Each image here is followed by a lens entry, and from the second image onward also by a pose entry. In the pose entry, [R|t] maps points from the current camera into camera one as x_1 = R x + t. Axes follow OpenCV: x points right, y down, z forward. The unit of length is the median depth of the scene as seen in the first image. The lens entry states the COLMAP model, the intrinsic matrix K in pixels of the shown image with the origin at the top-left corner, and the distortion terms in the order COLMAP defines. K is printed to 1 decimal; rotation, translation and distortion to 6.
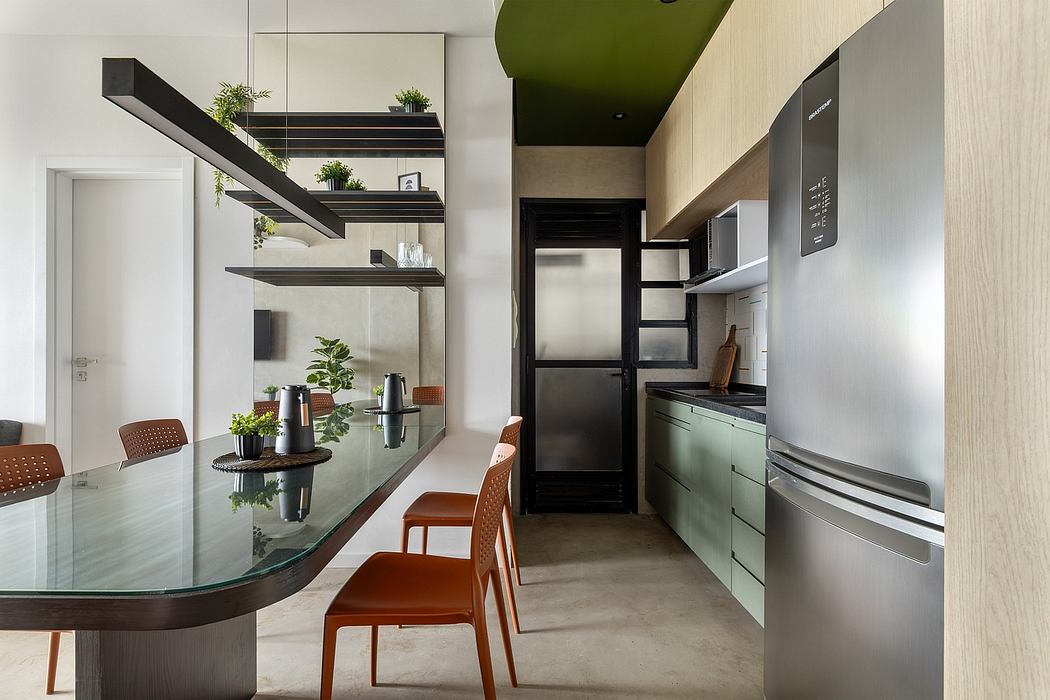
lens RADIAL K [[488.1, 0, 525.0], [0, 488.1, 350.0], [0, 0, 1]] dist [0.040351, 0.000104]
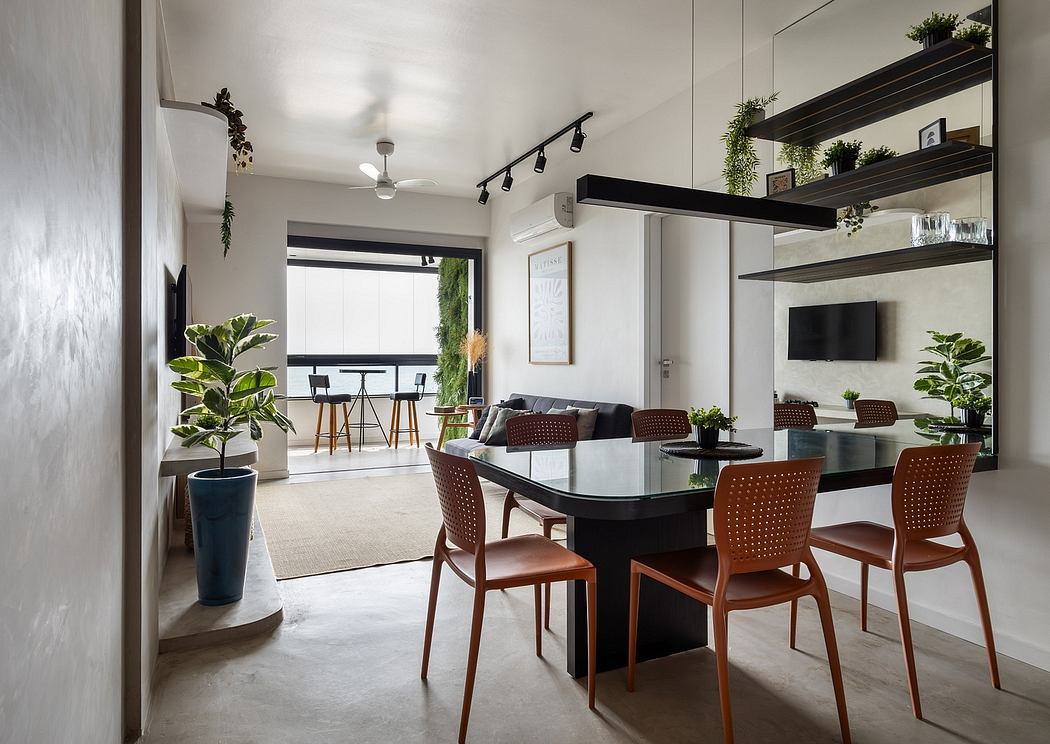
lens RADIAL K [[645.3, 0, 524.7], [0, 645.3, 351.7], [0, 0, 1]] dist [-0.003144, -0.000816]
pose [[0.452962, -0.007685, -0.891497, 0.345526], [0.015703, 0.999877, -0.000641, -0.006829], [0.891391, -0.013709, 0.453027, -0.036558]]
